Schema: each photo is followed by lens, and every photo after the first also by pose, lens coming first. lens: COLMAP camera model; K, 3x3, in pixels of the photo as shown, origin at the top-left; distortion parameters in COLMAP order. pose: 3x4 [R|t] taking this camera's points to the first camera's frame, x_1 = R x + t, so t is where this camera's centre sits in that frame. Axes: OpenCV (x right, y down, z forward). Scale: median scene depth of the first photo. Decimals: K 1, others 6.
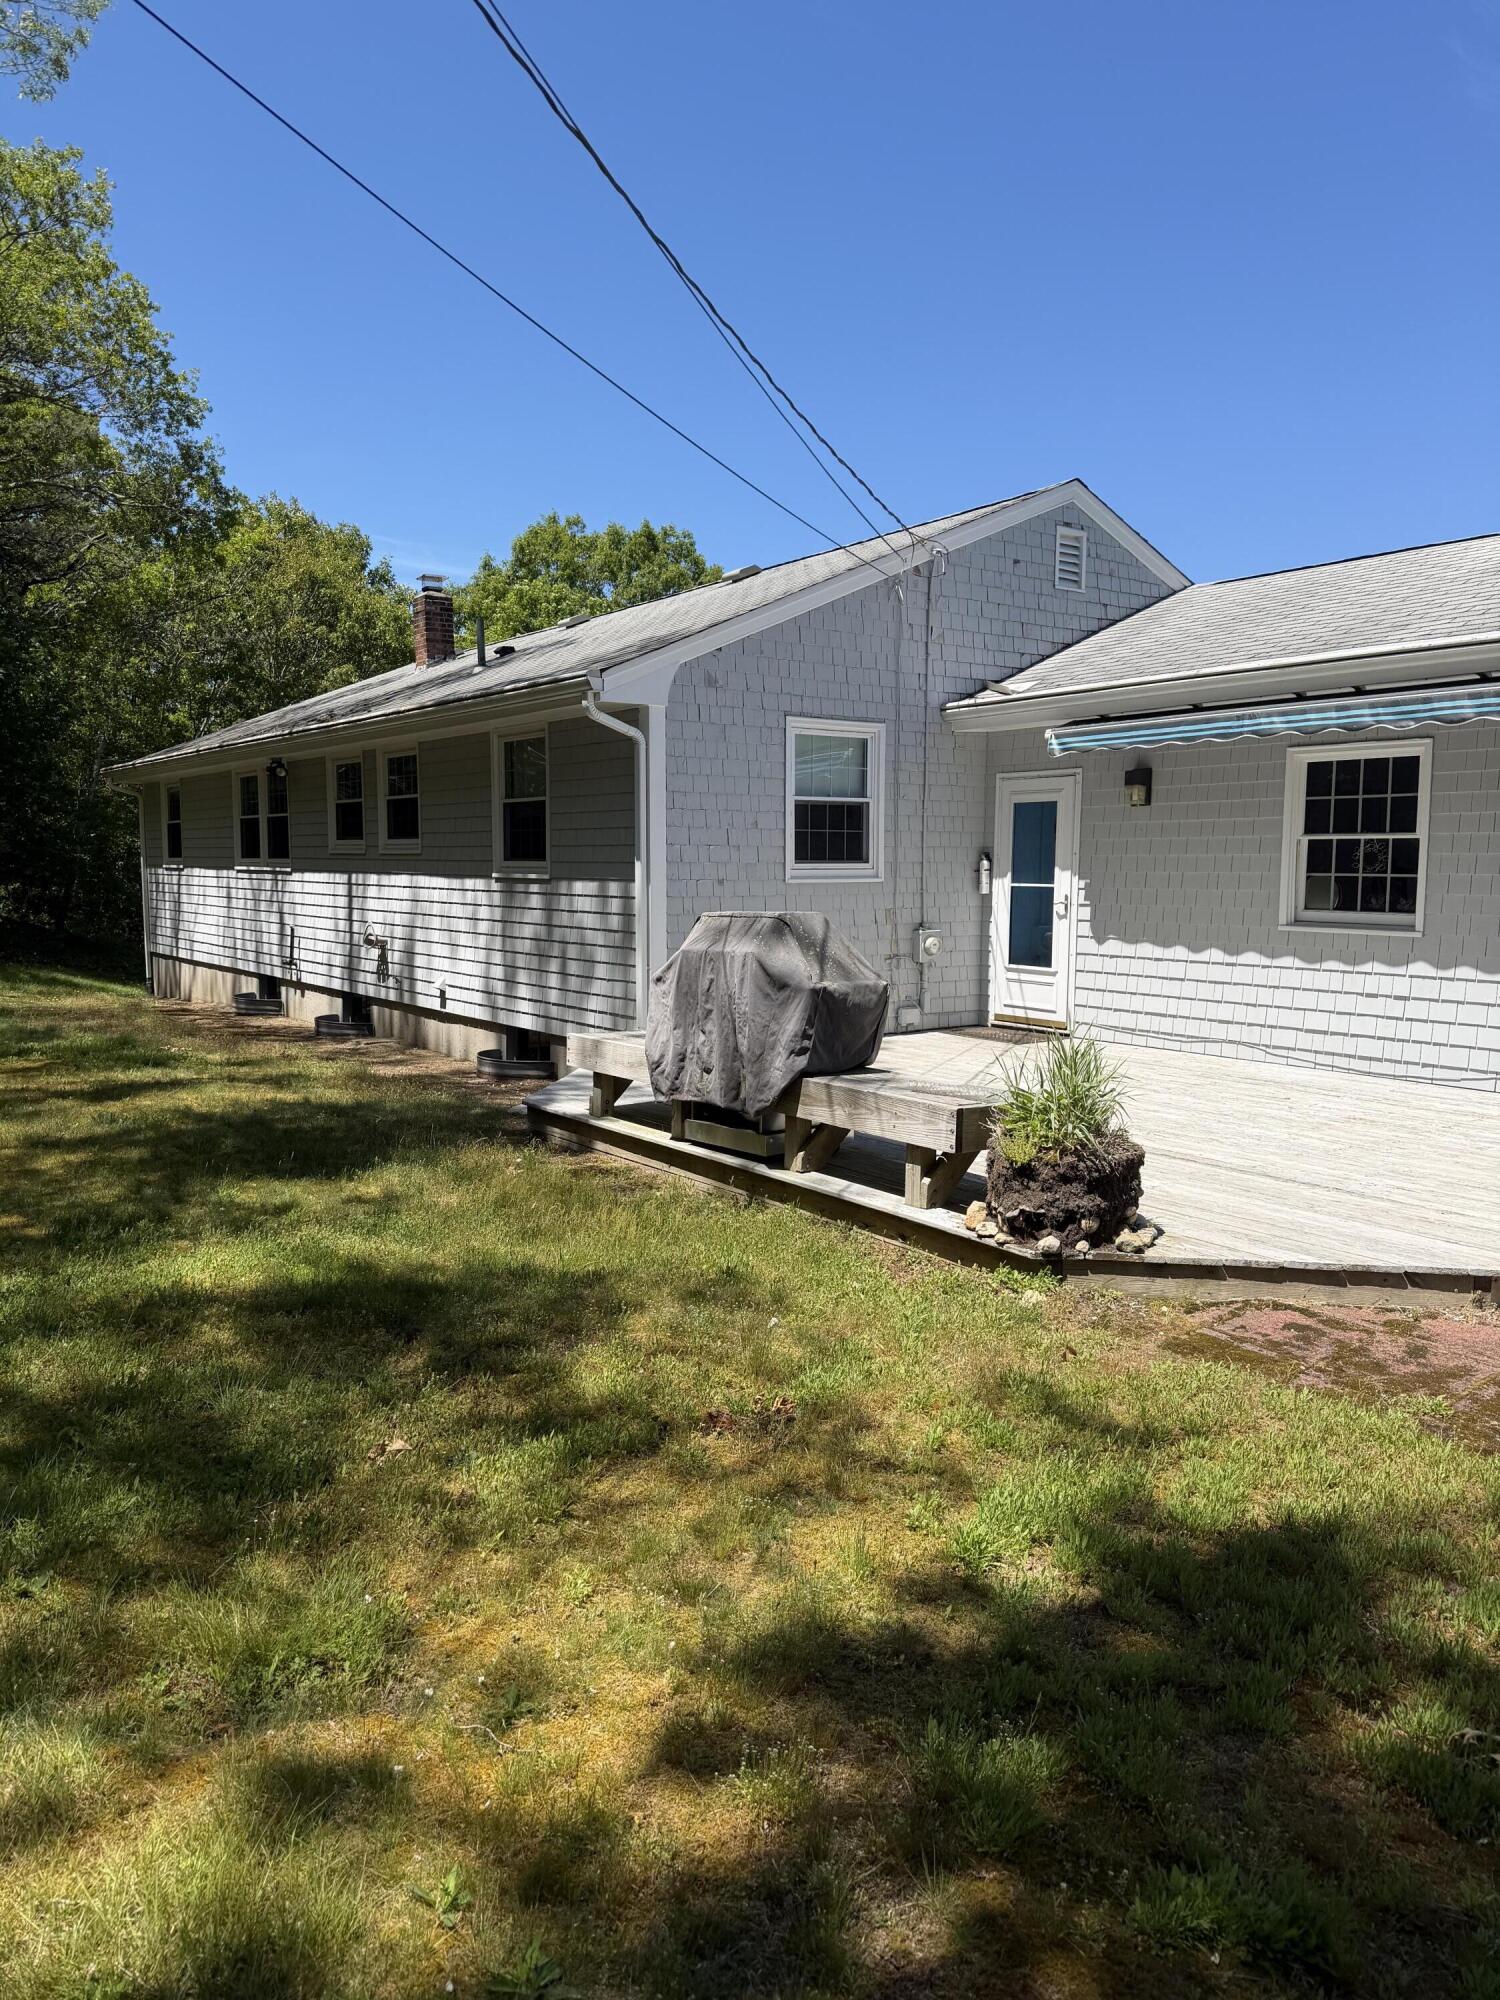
lens RADIAL K [[1387.6, 0, 762.3], [0, 1387.6, 1013.9], [0, 0, 1]] dist [0.138489, -0.218888]
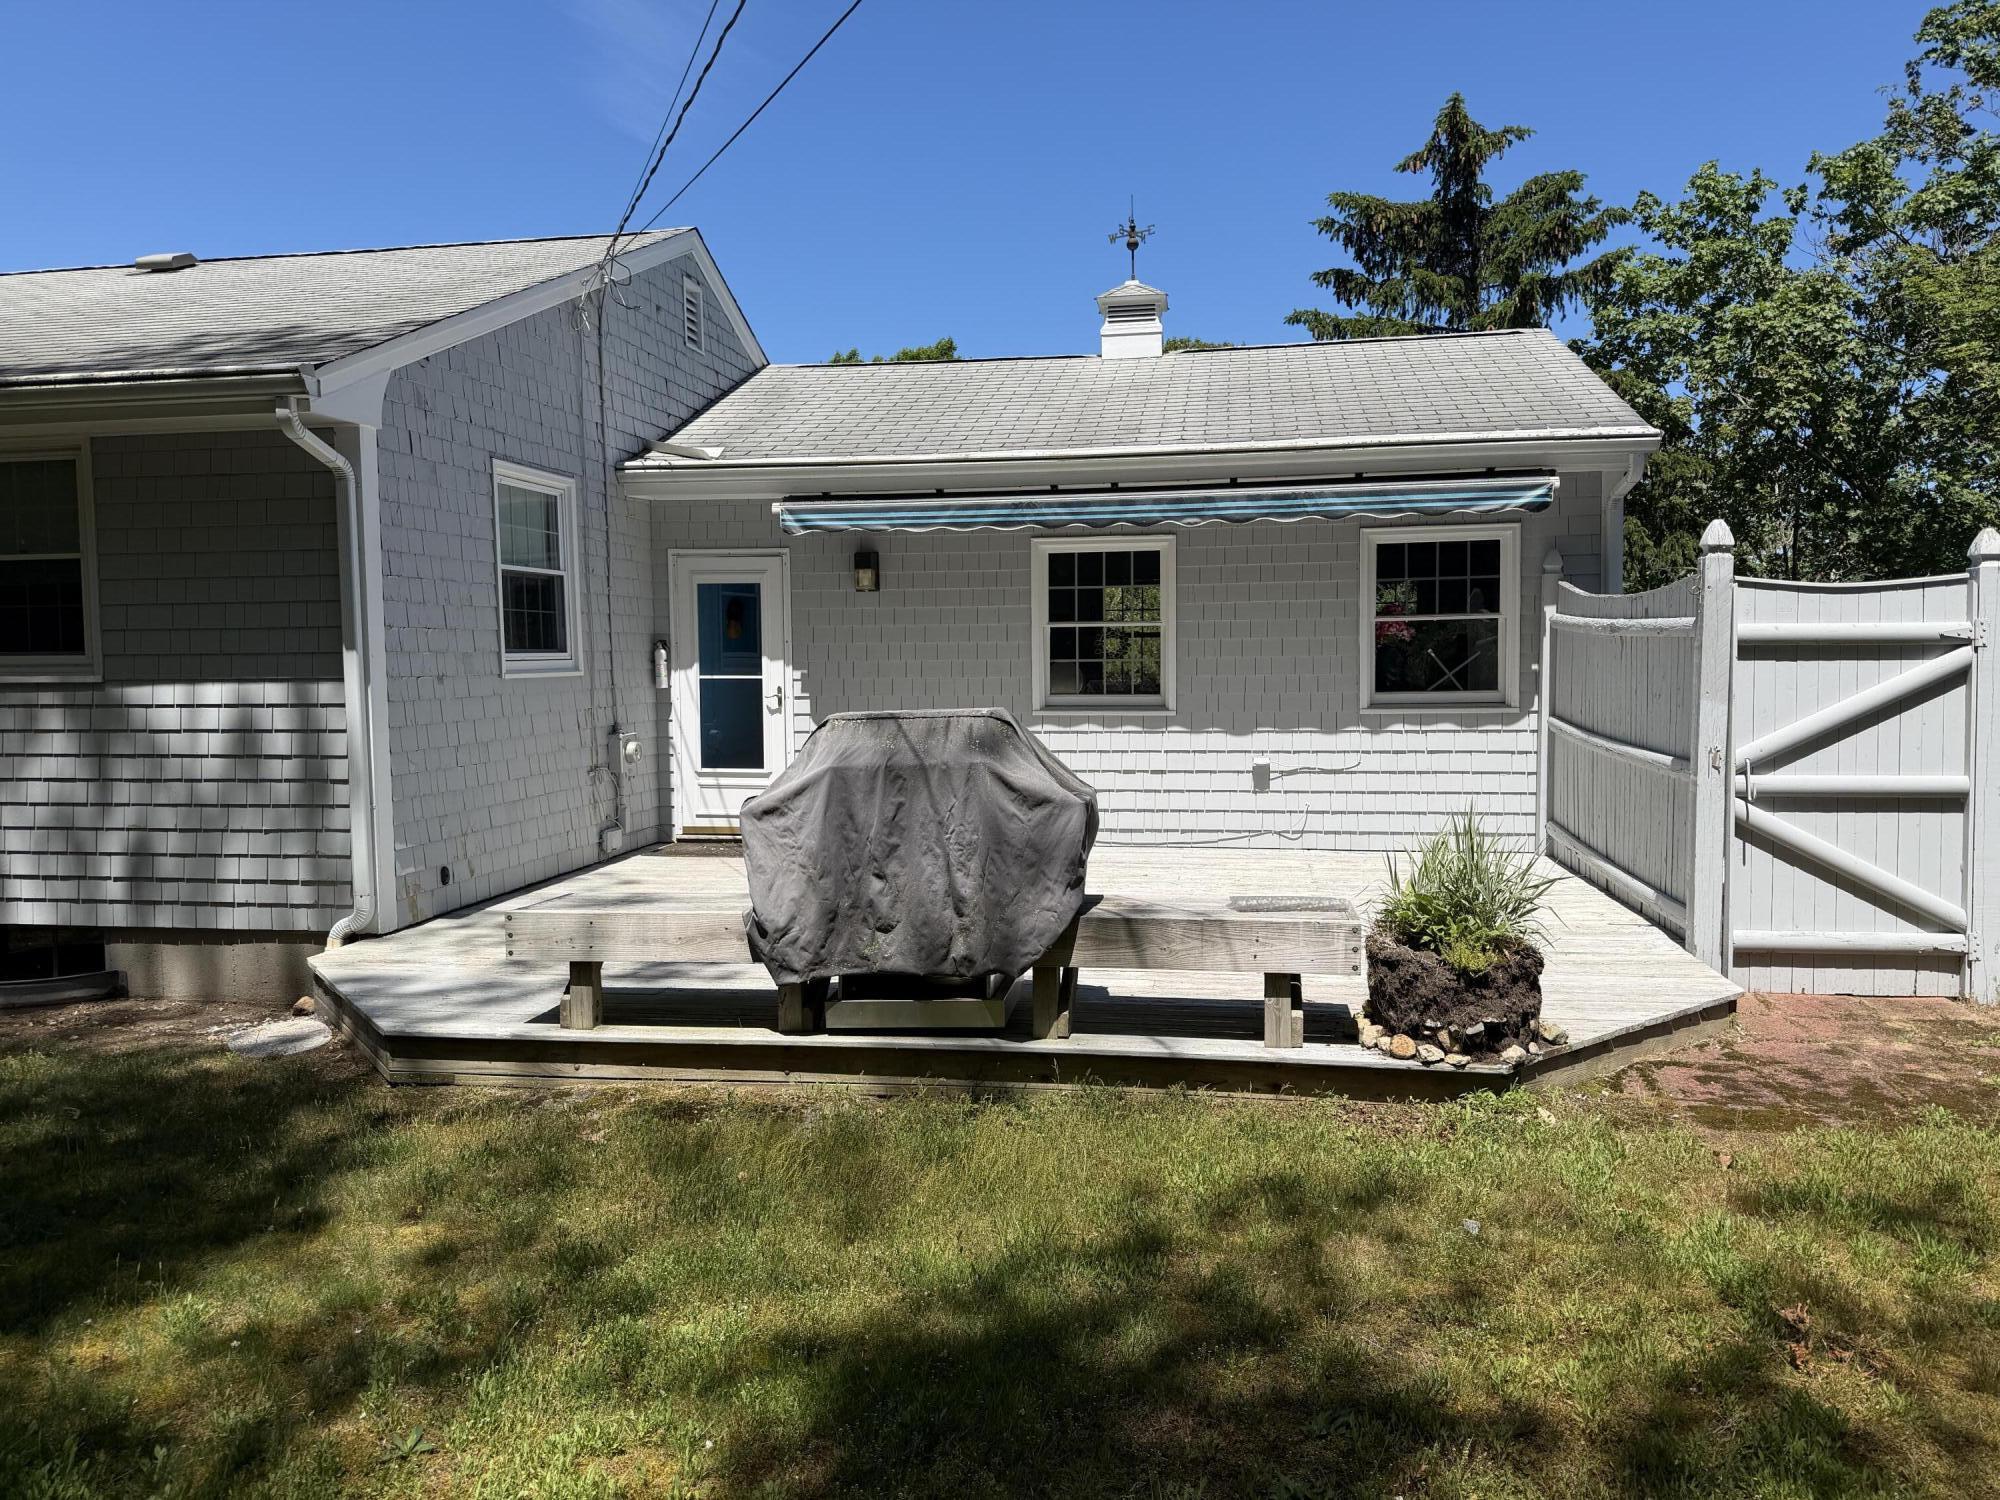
lens RADIAL K [[1376.7, 0, 1027.7], [0, 1376.7, 767.0], [0, 0, 1]] dist [0.126462, -0.214249]
pose [[0.717494, -0.067960, 0.693242, -0.308042], [0.088454, 0.996062, 0.006098, -0.026526], [-0.690926, 0.056945, 0.720679, 0.264764]]
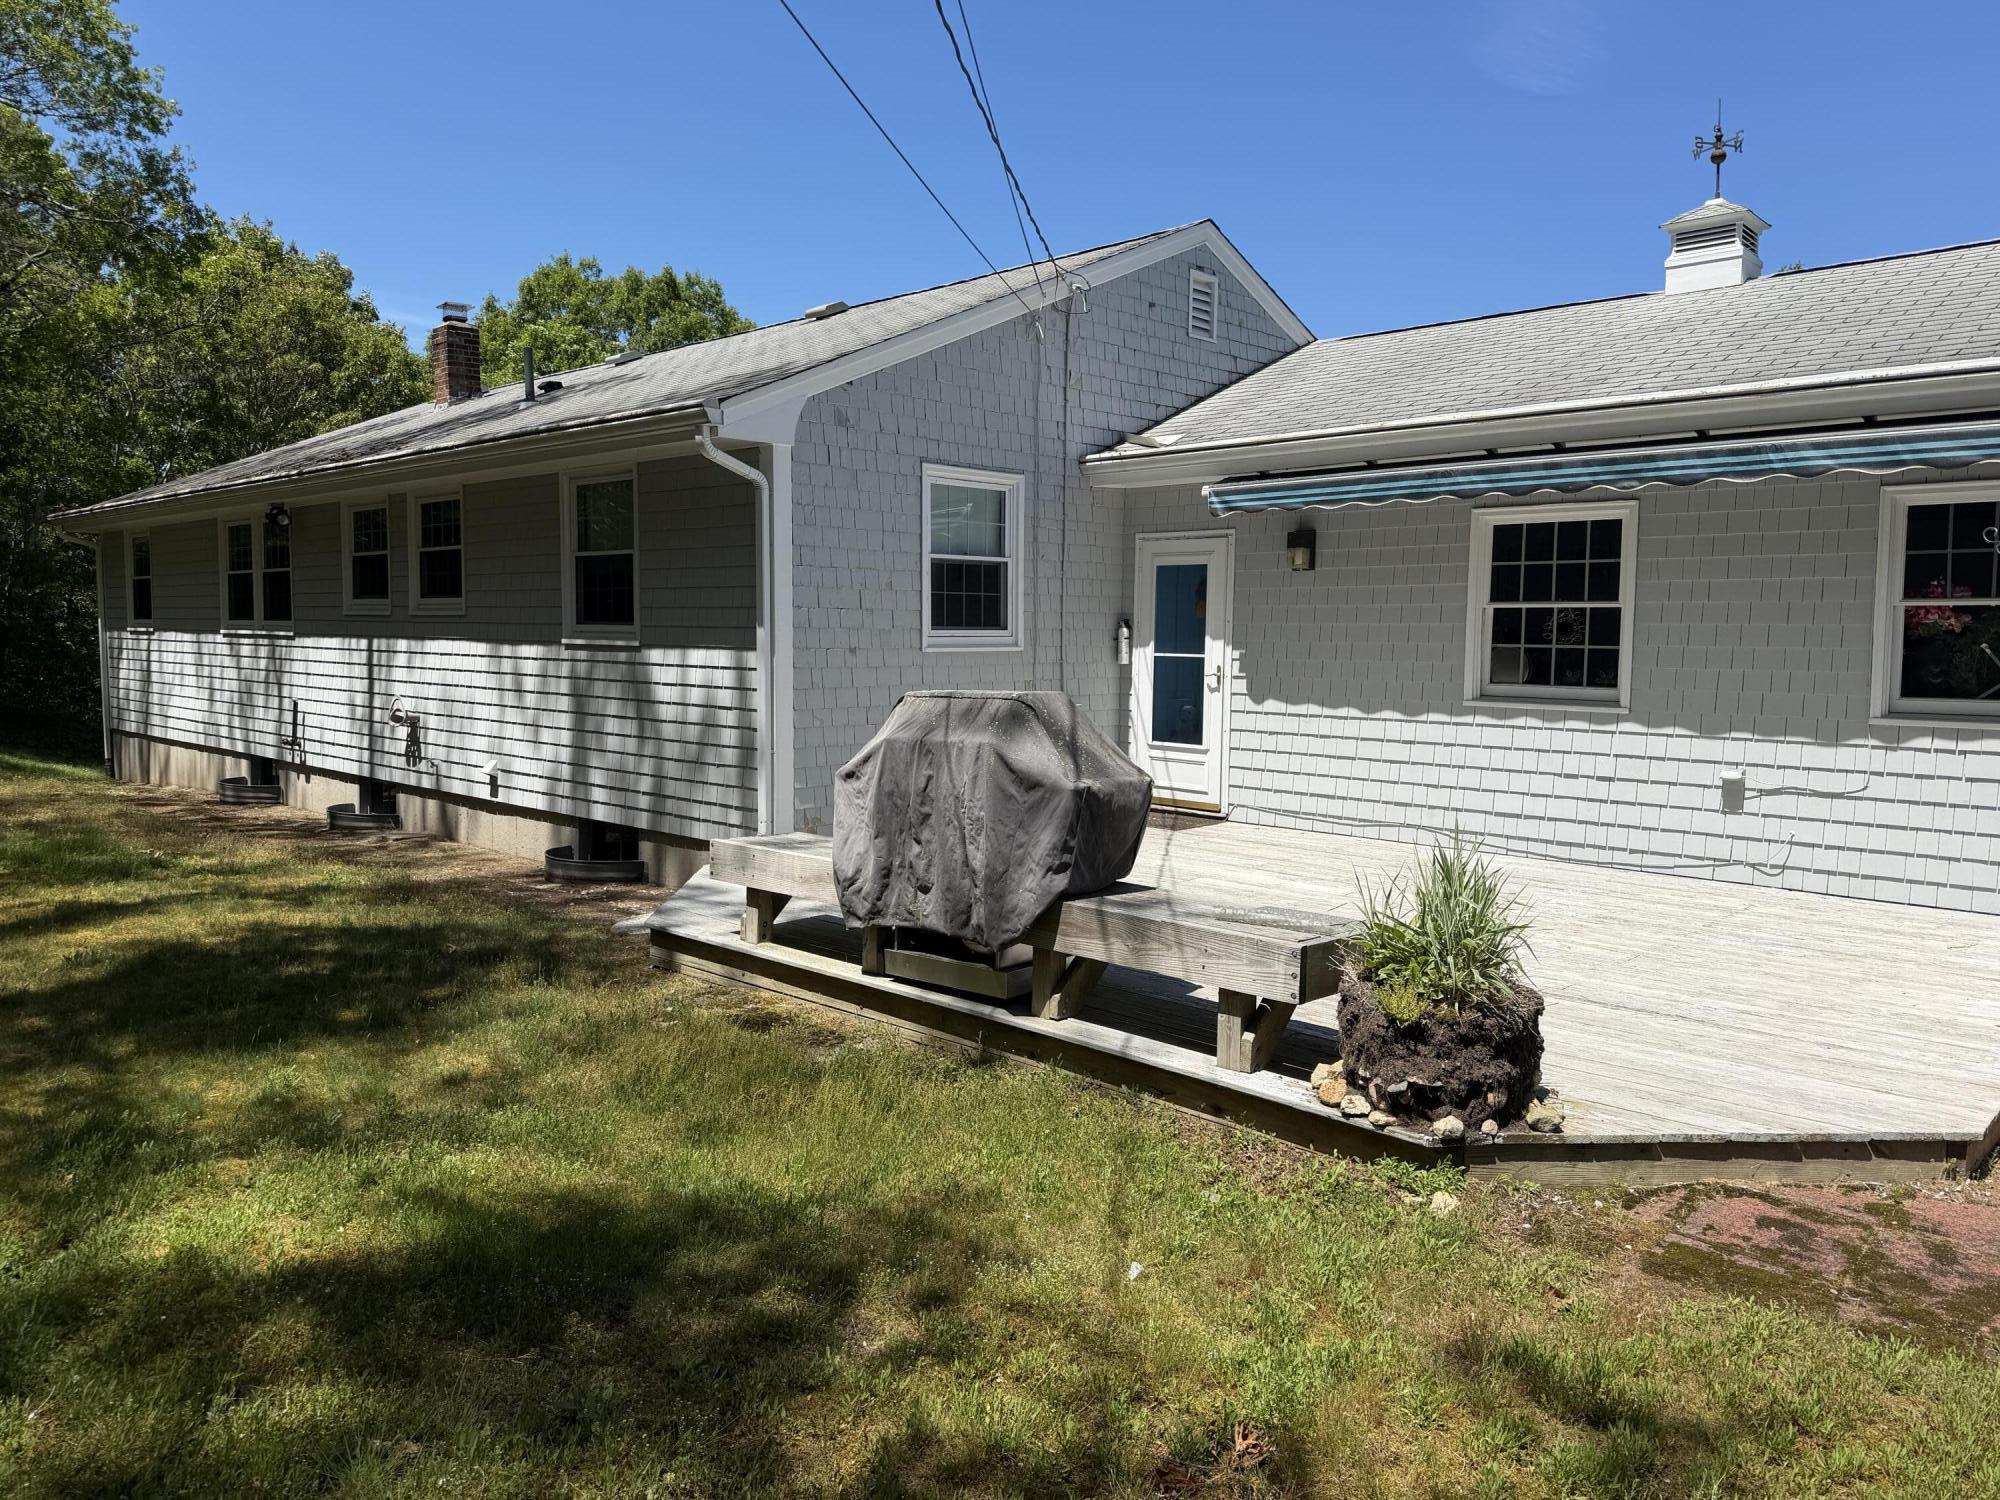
lens RADIAL K [[1387.6, 0, 1000.0], [0, 1387.6, 750.0], [0, 0, 1]] dist [0.138489, -0.218888]
pose [[0.986649, -0.009317, 0.162595, -0.078602], [0.012644, 0.999731, -0.019437, -0.014845], [-0.162370, 0.021234, 0.986501, 0.128557]]
